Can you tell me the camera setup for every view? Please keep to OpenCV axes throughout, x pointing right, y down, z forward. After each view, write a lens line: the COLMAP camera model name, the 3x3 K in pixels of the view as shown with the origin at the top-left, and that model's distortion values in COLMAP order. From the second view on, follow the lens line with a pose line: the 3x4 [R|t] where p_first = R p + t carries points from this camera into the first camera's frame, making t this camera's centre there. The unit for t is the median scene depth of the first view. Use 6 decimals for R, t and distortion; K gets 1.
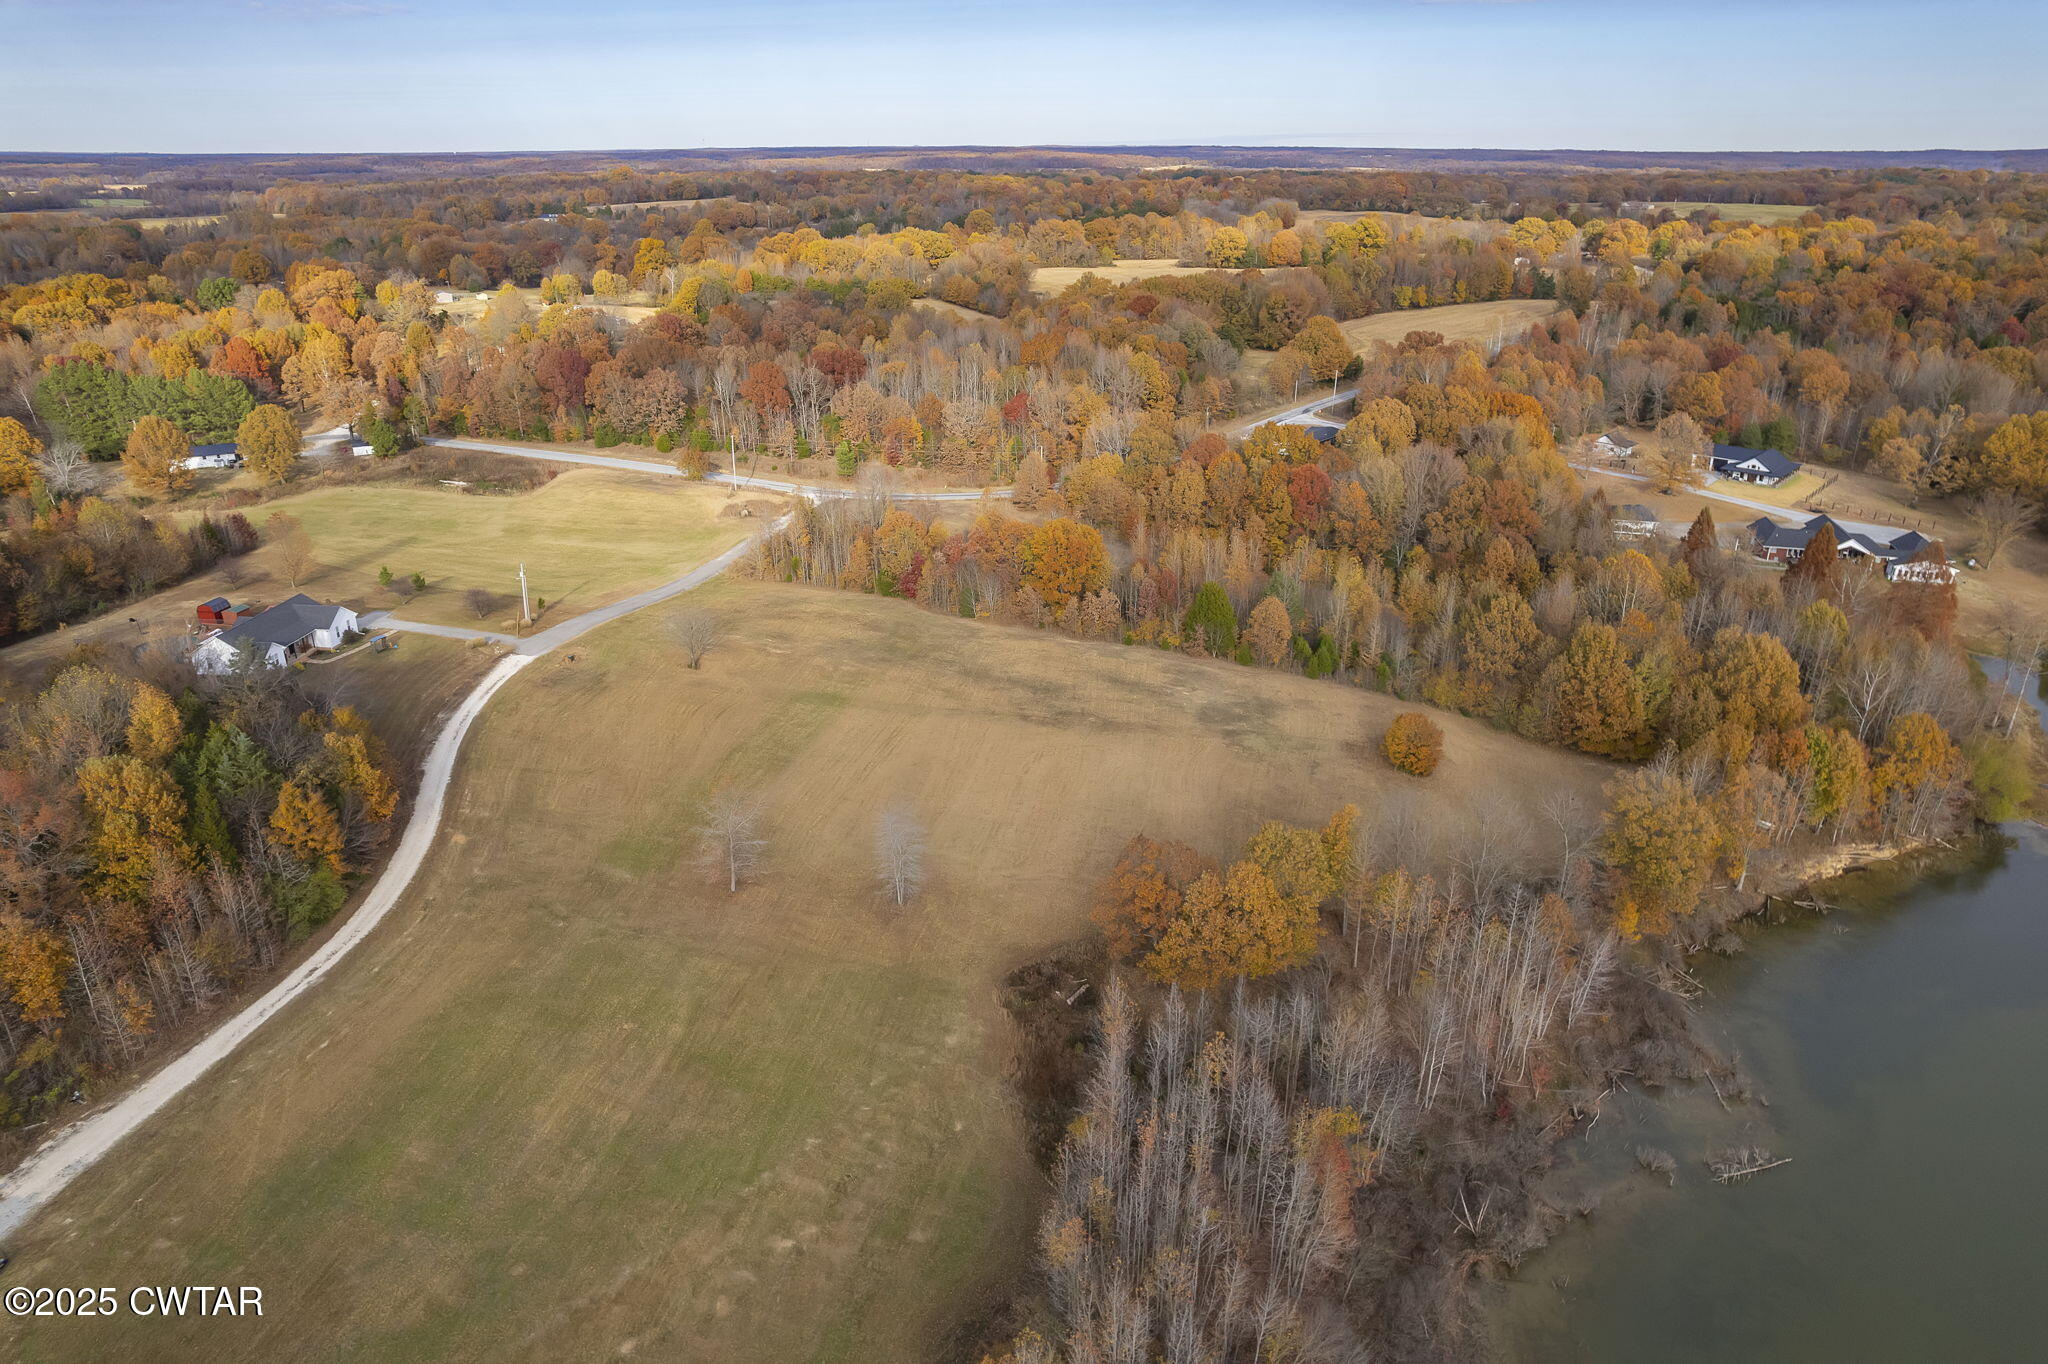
lens RADIAL K [[1315.2, 0, 1038.0], [0, 1315.2, 691.6], [0, 0, 1]] dist [-0.083855, 0.080015]
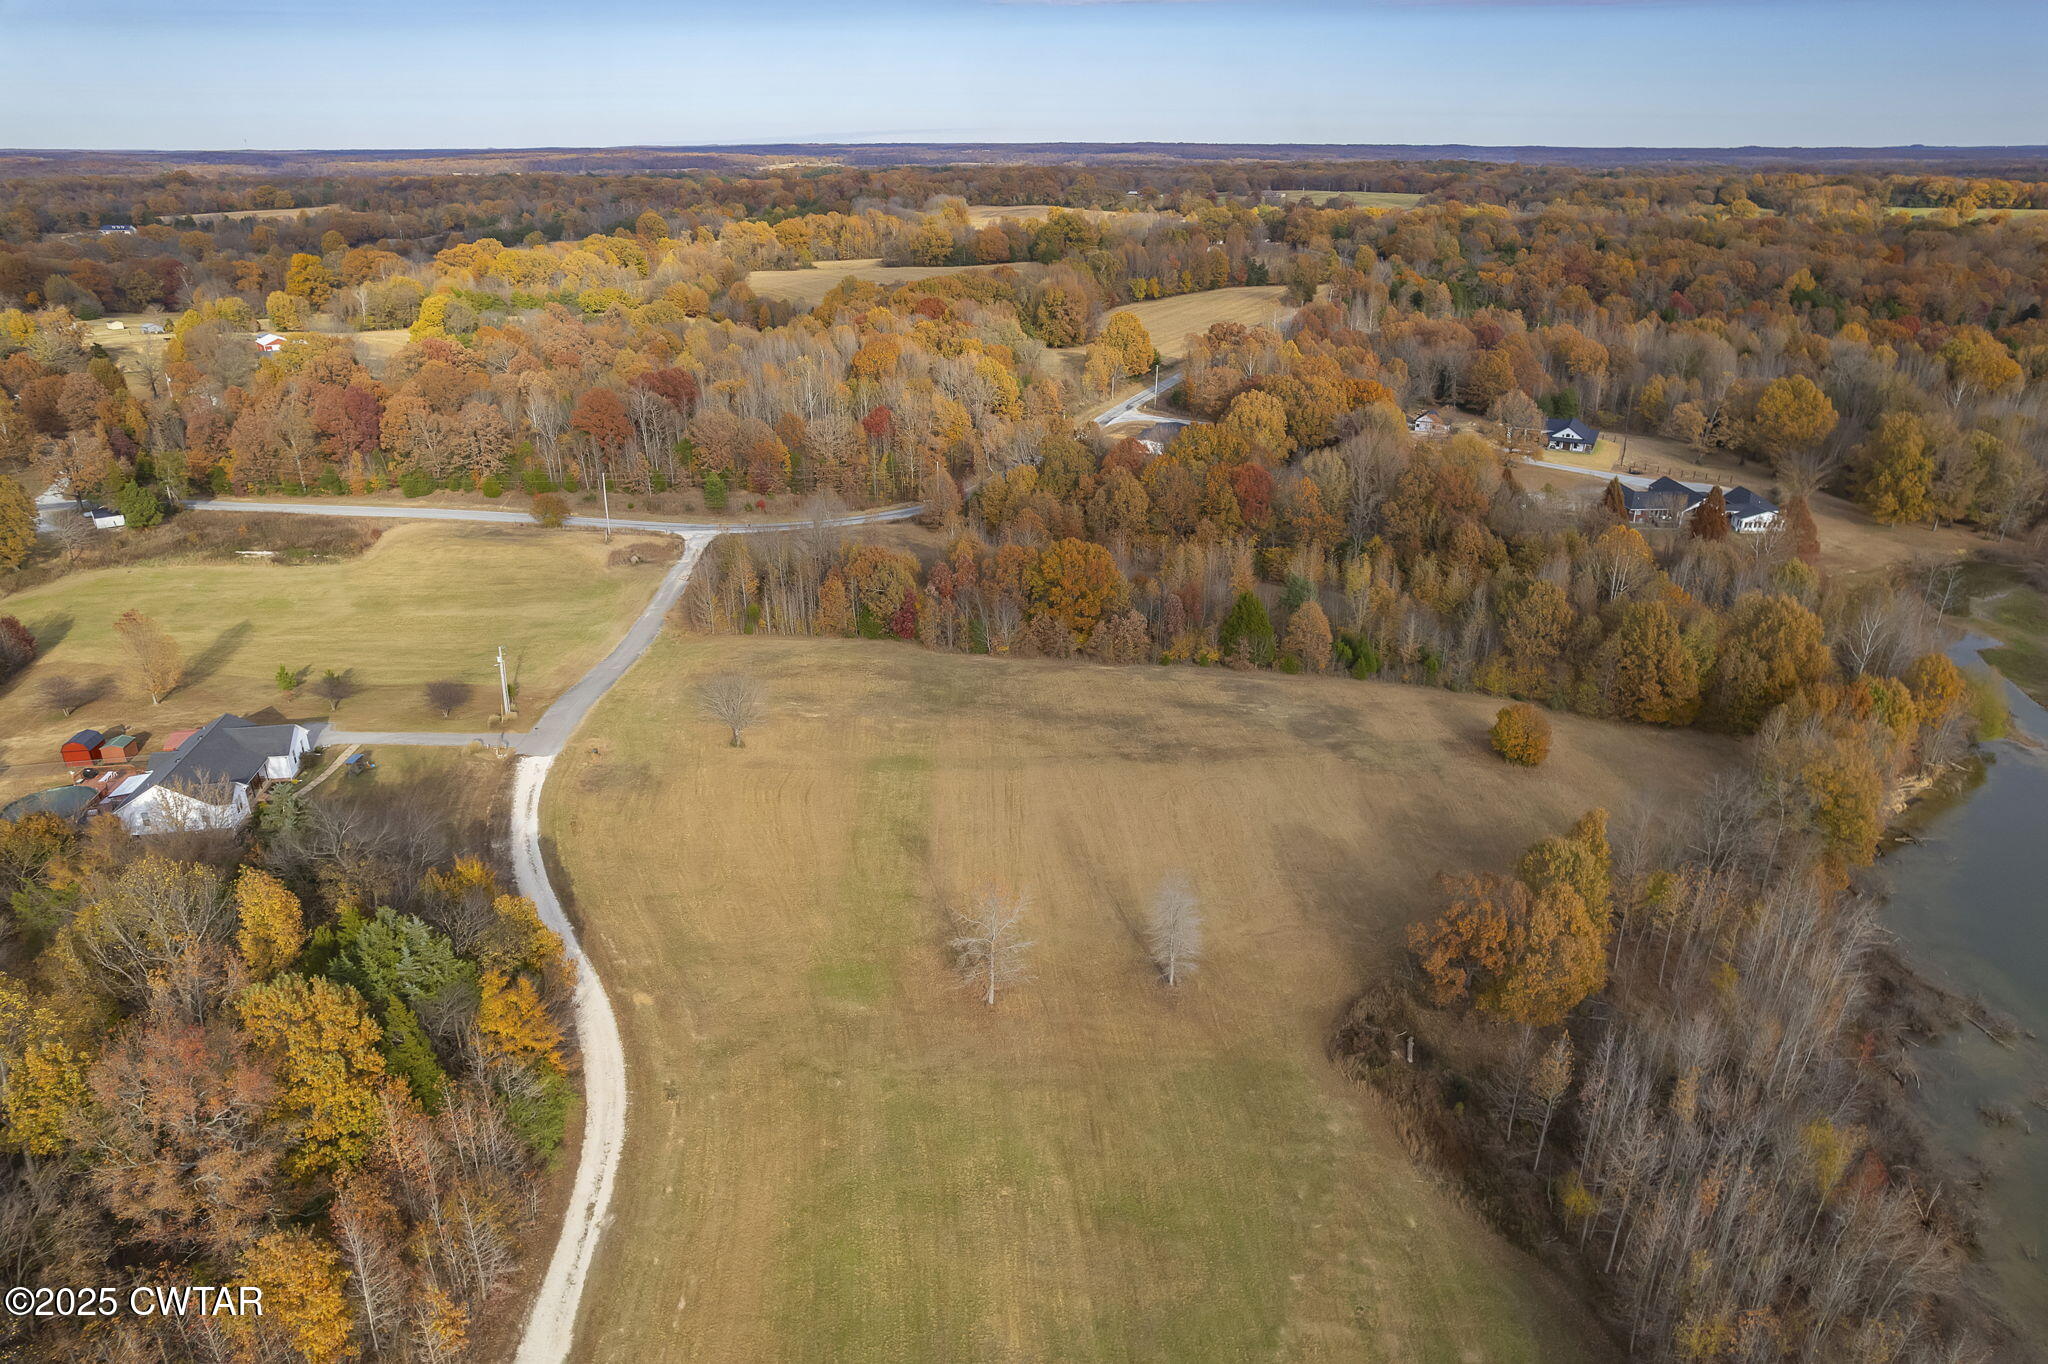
lens RADIAL K [[1315.2, 0, 1038.0], [0, 1315.2, 691.6], [0, 0, 1]] dist [-0.083855, 0.080015]
pose [[0.958554, -0.111799, 0.262058, -0.223178], [0.111363, 0.993642, 0.016564, -0.034963], [-0.262243, 0.013306, 0.964910, 0.083498]]
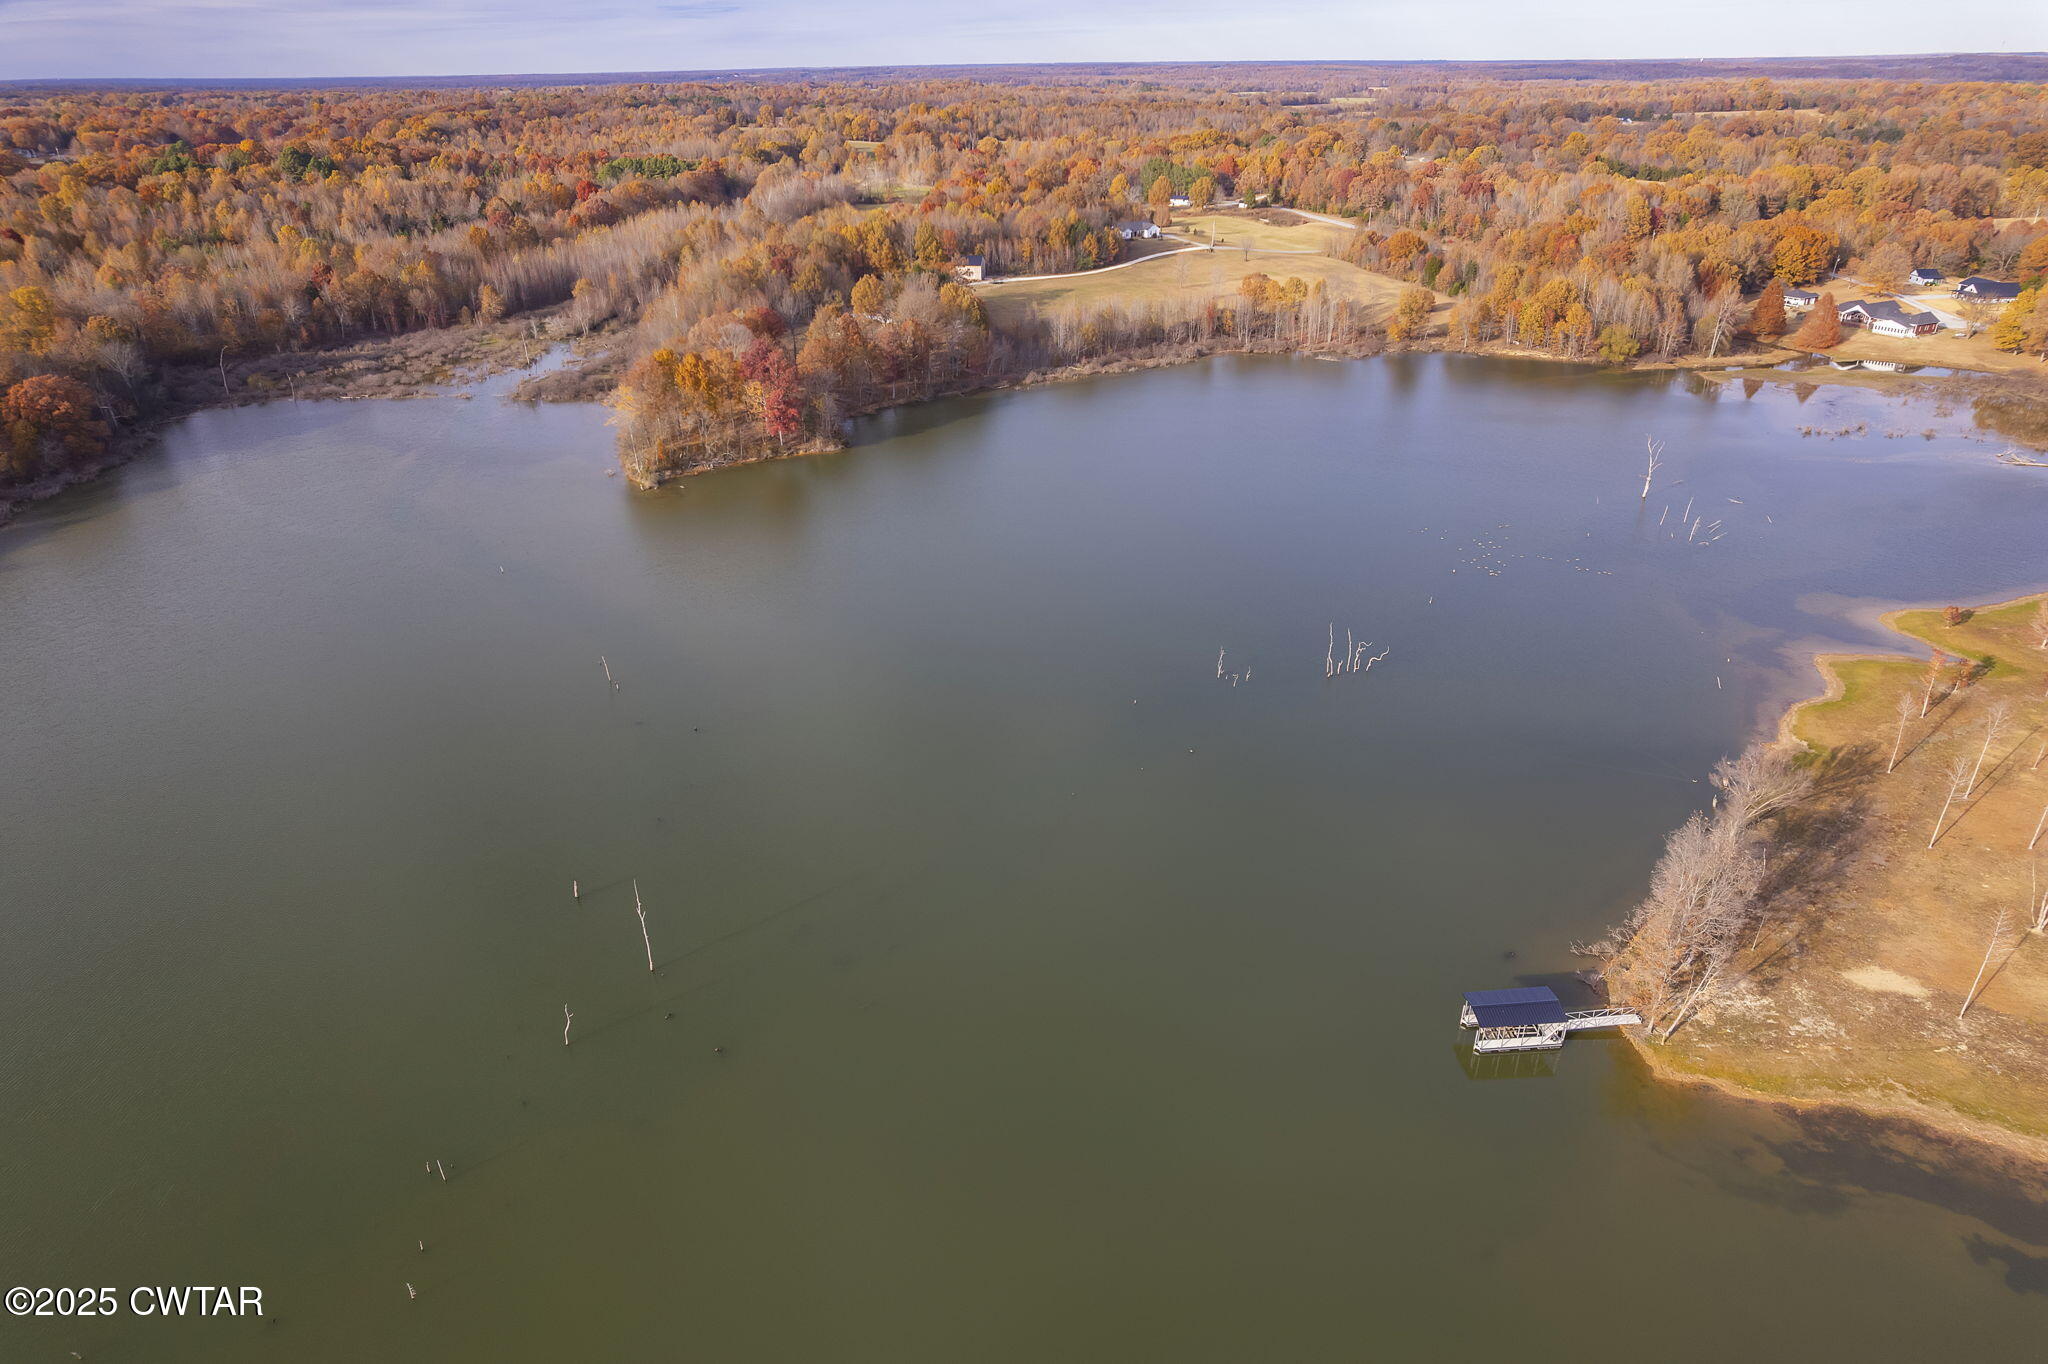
lens RADIAL K [[1315.2, 0, 1038.0], [0, 1315.2, 691.6], [0, 0, 1]] dist [-0.083855, 0.080015]
pose [[0.658632, 0.325056, -0.678633, 1.218265], [-0.283713, 0.942593, 0.176137, 0.362029], [0.696930, 0.076528, 0.713044, -0.907972]]
